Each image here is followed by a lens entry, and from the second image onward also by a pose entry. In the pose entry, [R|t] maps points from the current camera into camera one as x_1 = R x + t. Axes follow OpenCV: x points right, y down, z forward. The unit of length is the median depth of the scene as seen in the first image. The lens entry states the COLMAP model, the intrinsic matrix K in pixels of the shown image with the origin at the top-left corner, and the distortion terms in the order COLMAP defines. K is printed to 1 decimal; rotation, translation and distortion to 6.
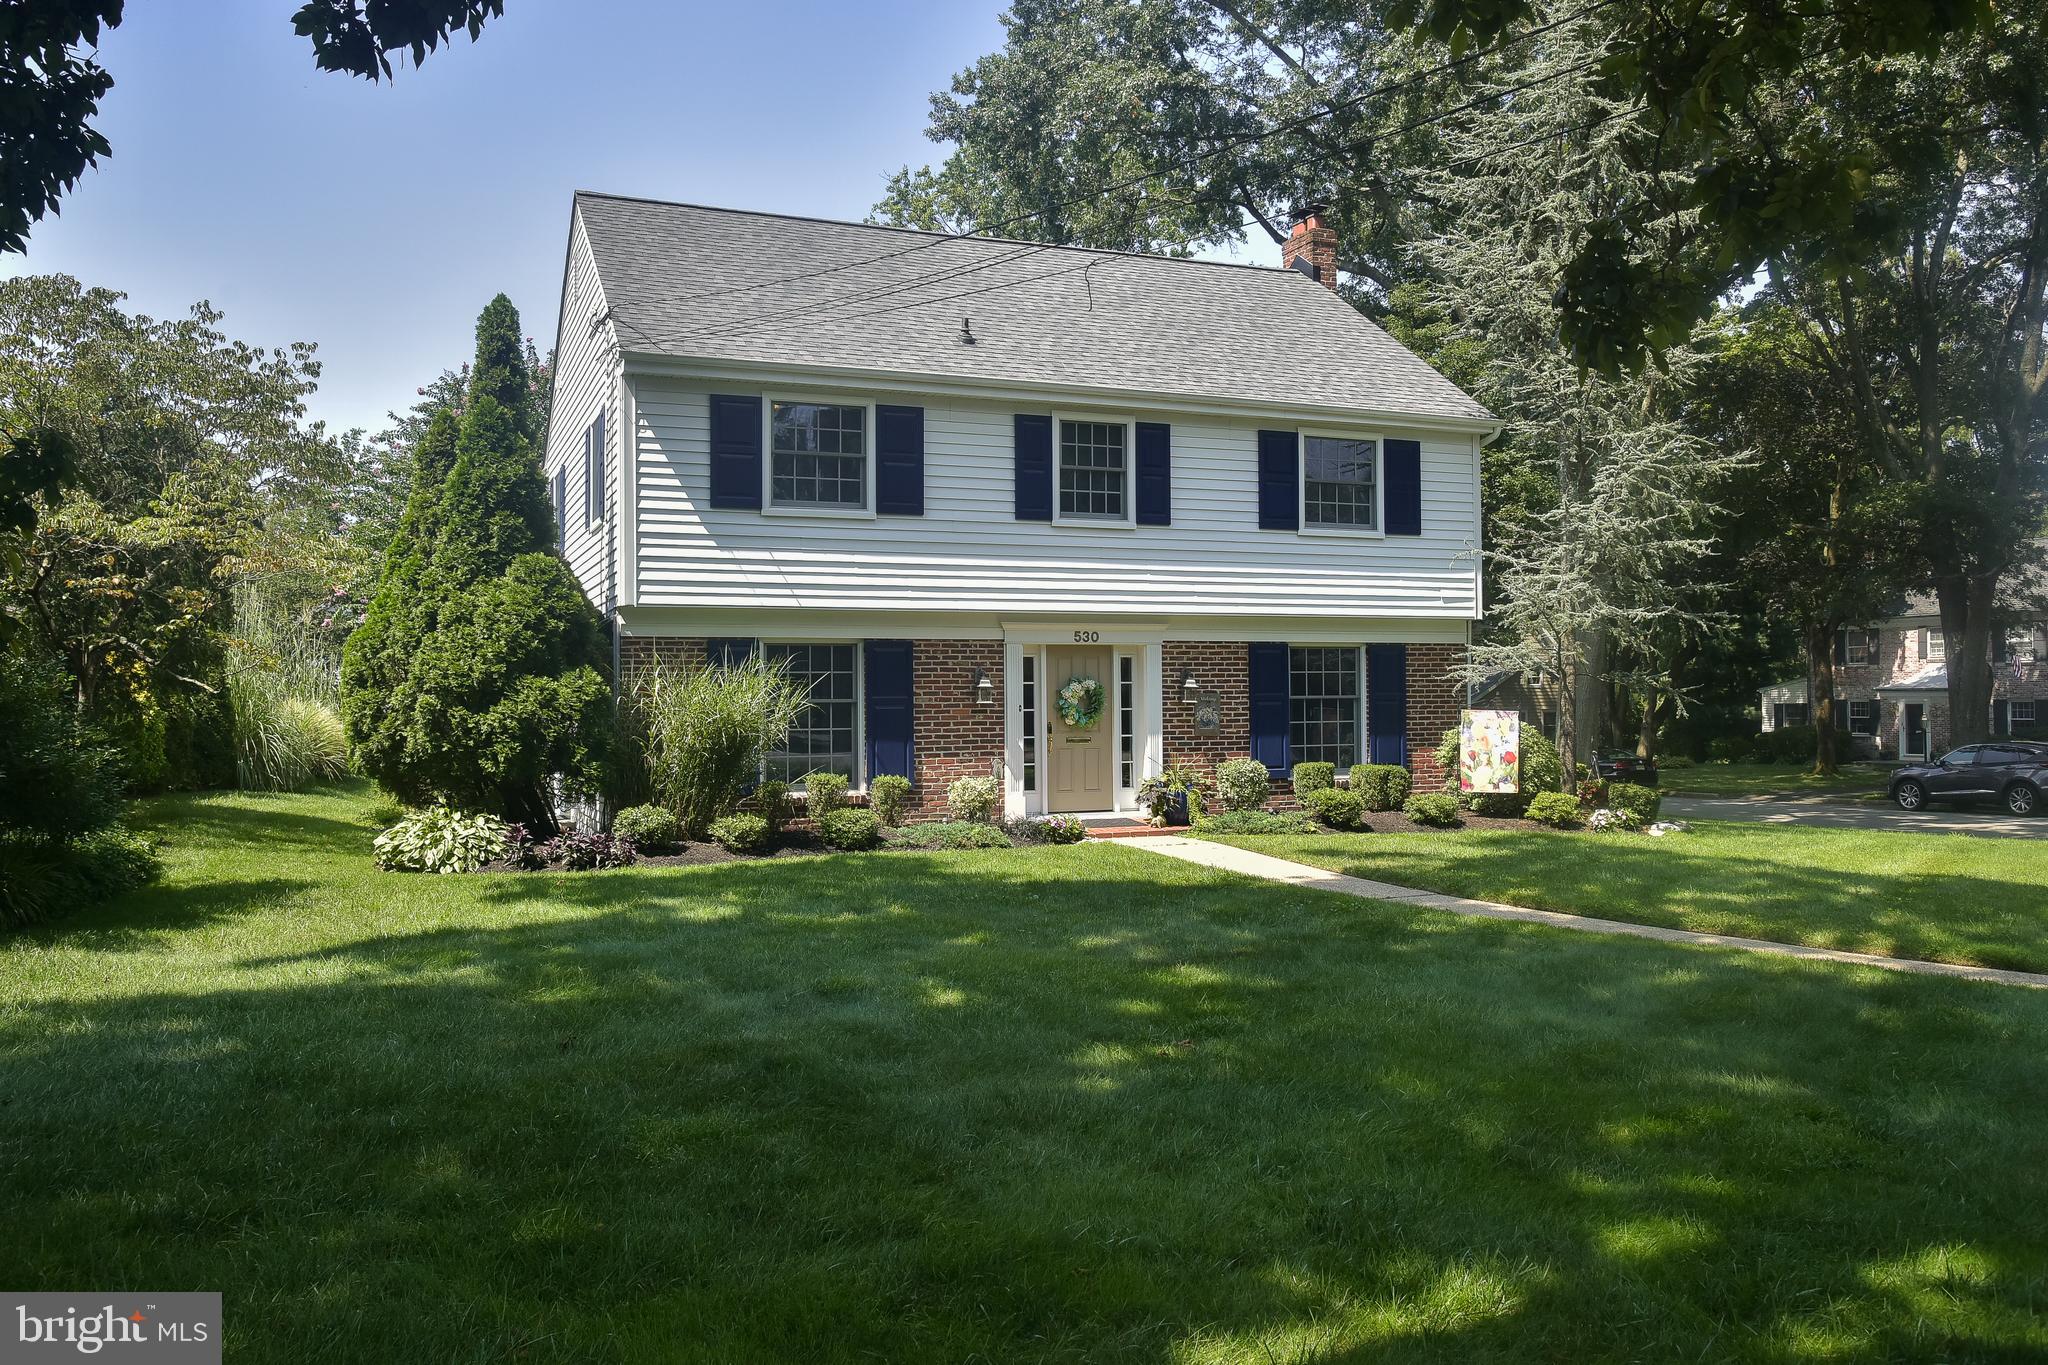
lens RADIAL K [[1571.6, 0, 1052.2], [0, 1571.6, 685.6], [0, 0, 1]] dist [-0.009207, -0.000434]
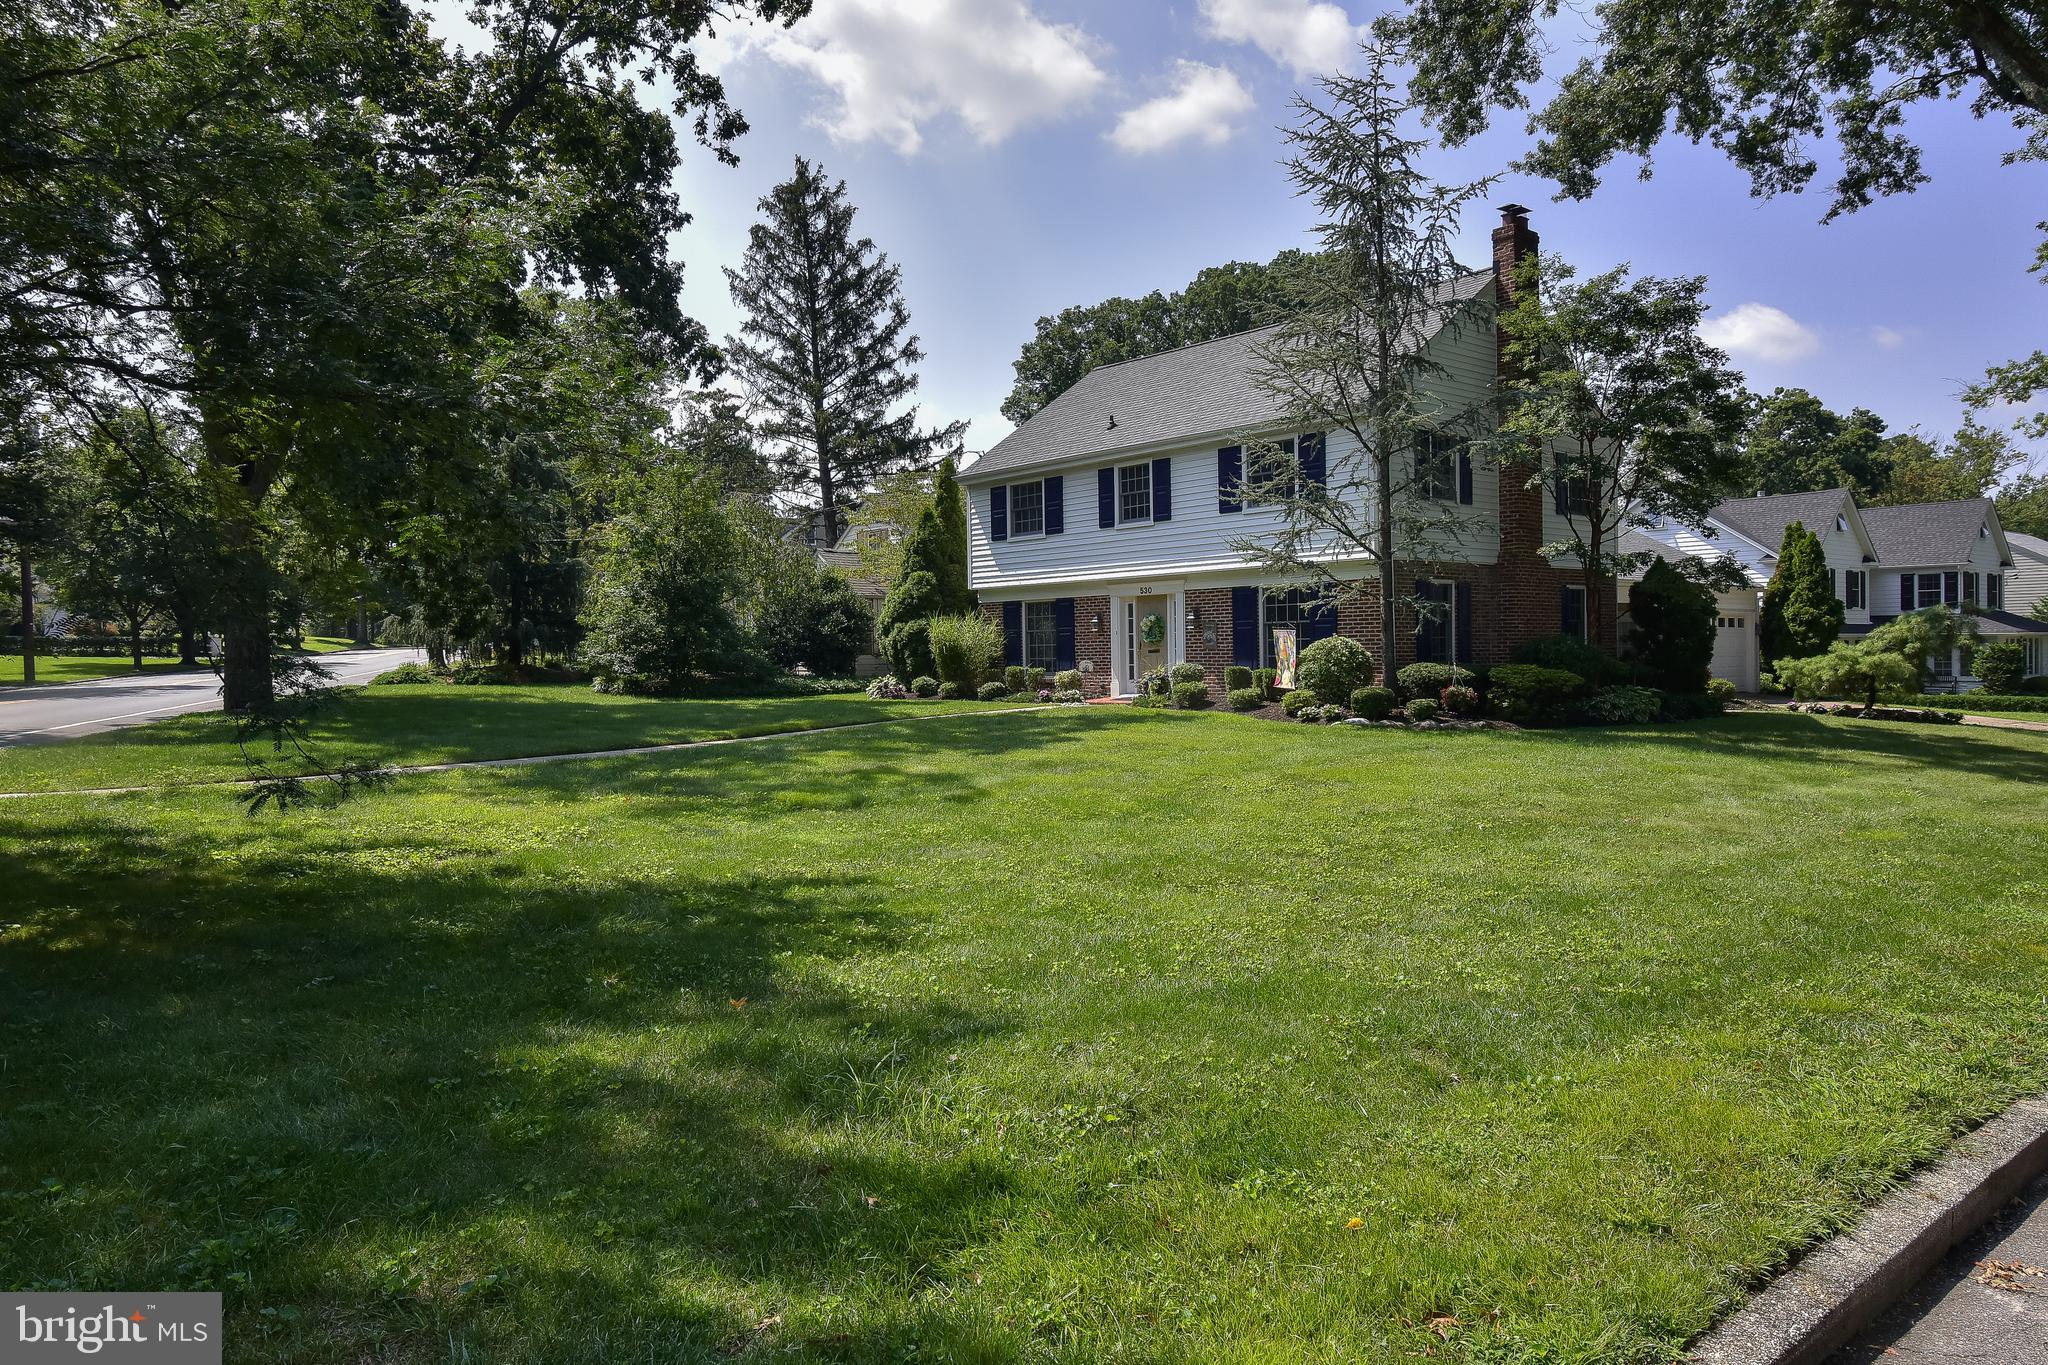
lens RADIAL K [[1320.3, 0, 992.2], [0, 1320.3, 699.3], [0, 0, 1]] dist [-0.018252, -0.000062]
pose [[0.293498, 0.036354, -0.955268, 1.380851], [0.021618, 0.998769, 0.044652, 0.019598], [0.955715, -0.033756, 0.292351, 0.428833]]
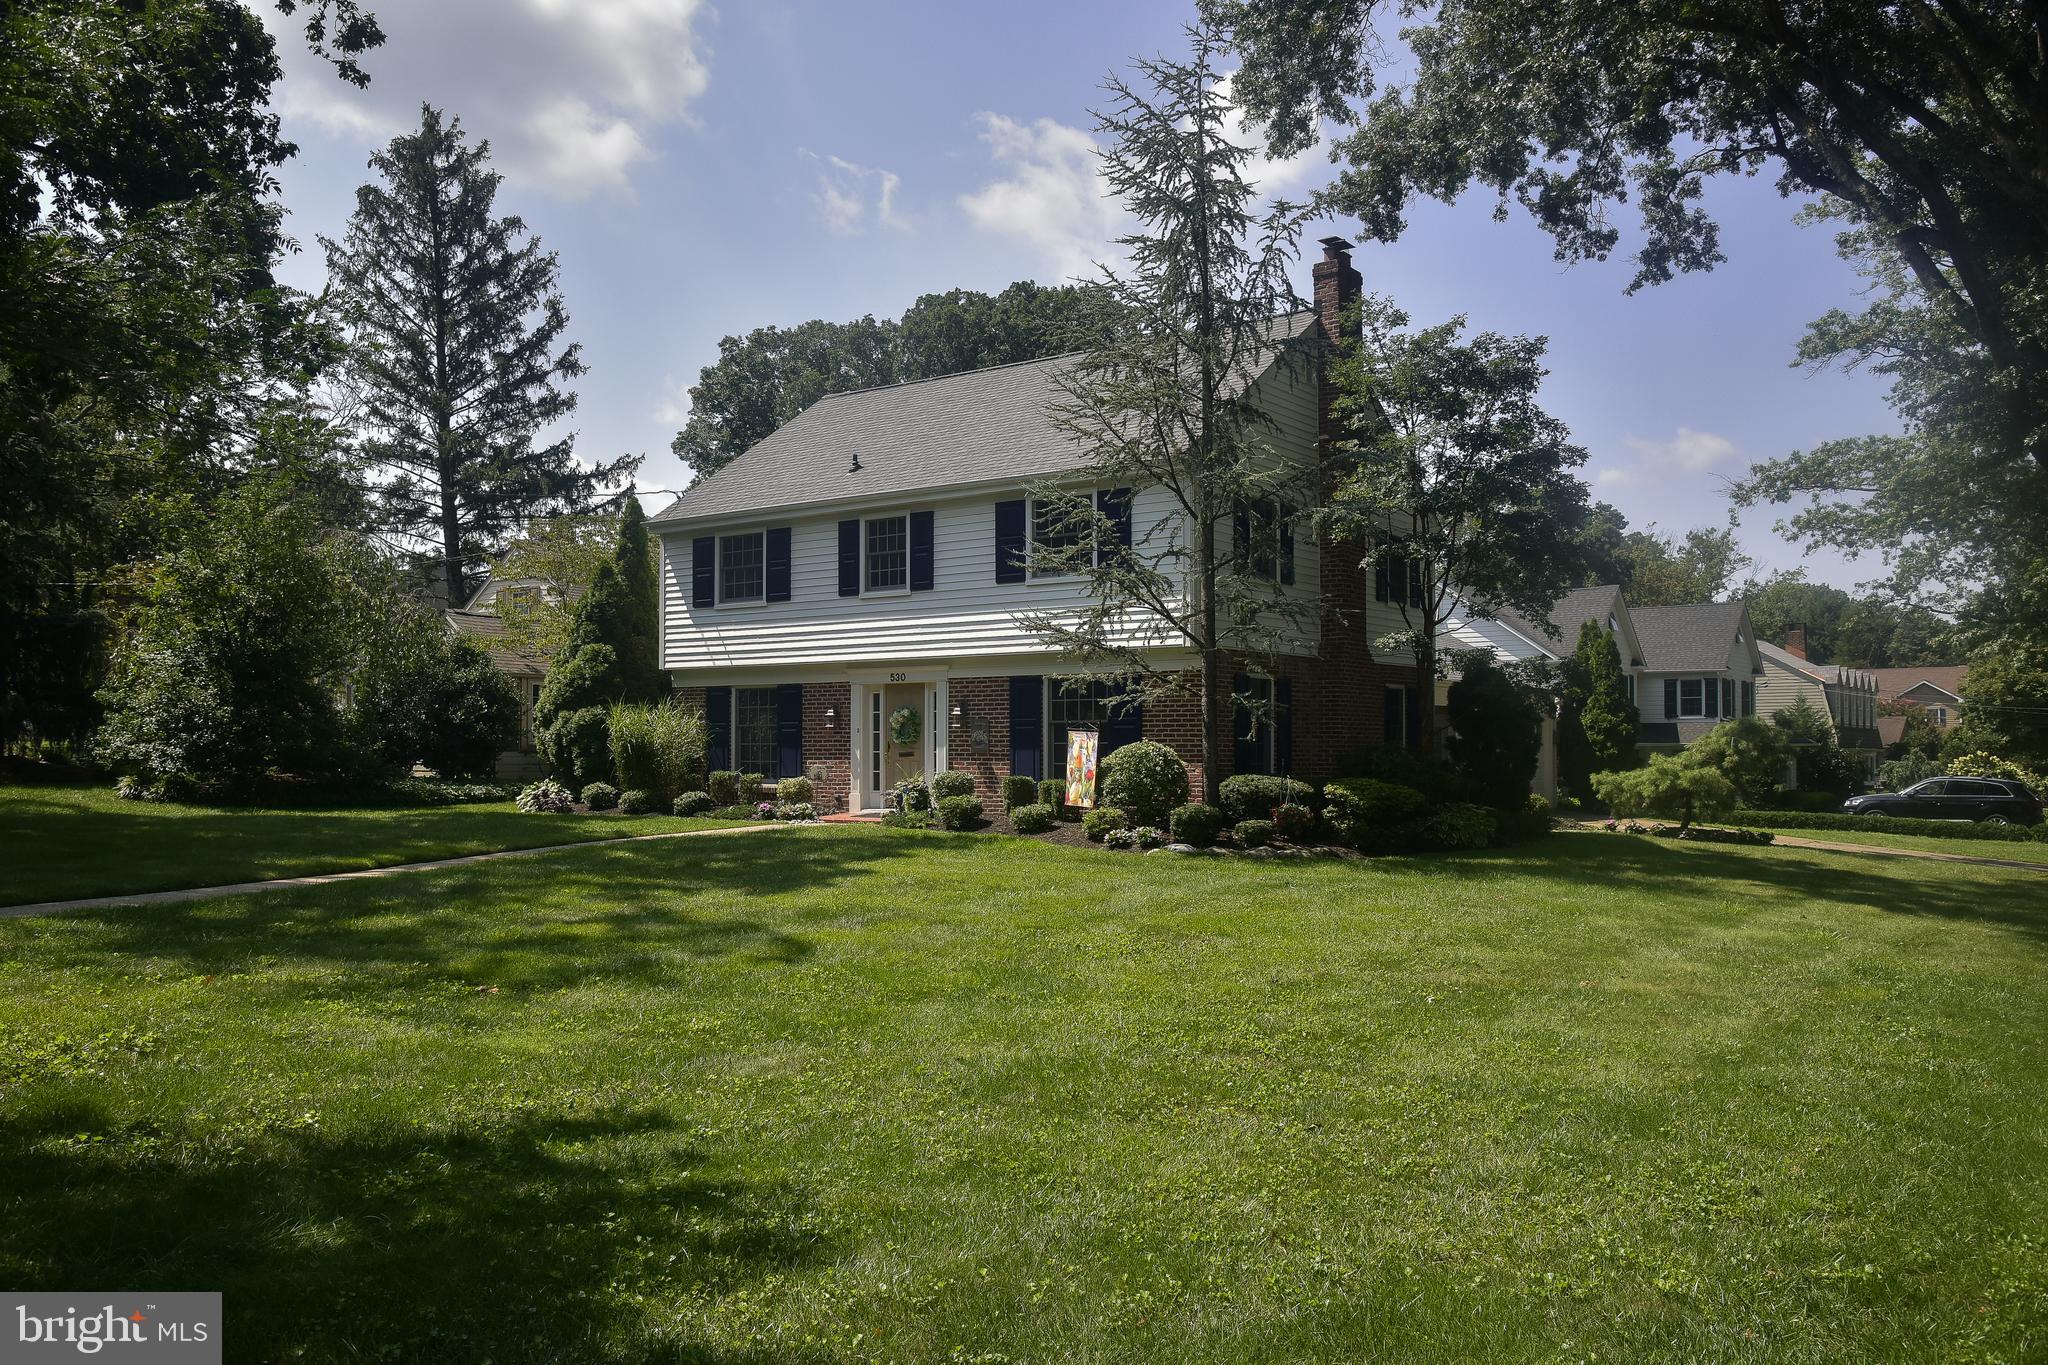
lens RADIAL K [[1587.8, 0, 1052.7], [0, 1587.8, 737.9], [0, 0, 1]] dist [-0.042739, 0.005037]
pose [[0.523807, 0.003052, -0.851832, 1.278272], [0.002897, 0.999981, 0.005364, 0.014226], [0.851832, -0.005277, 0.523788, 0.413093]]
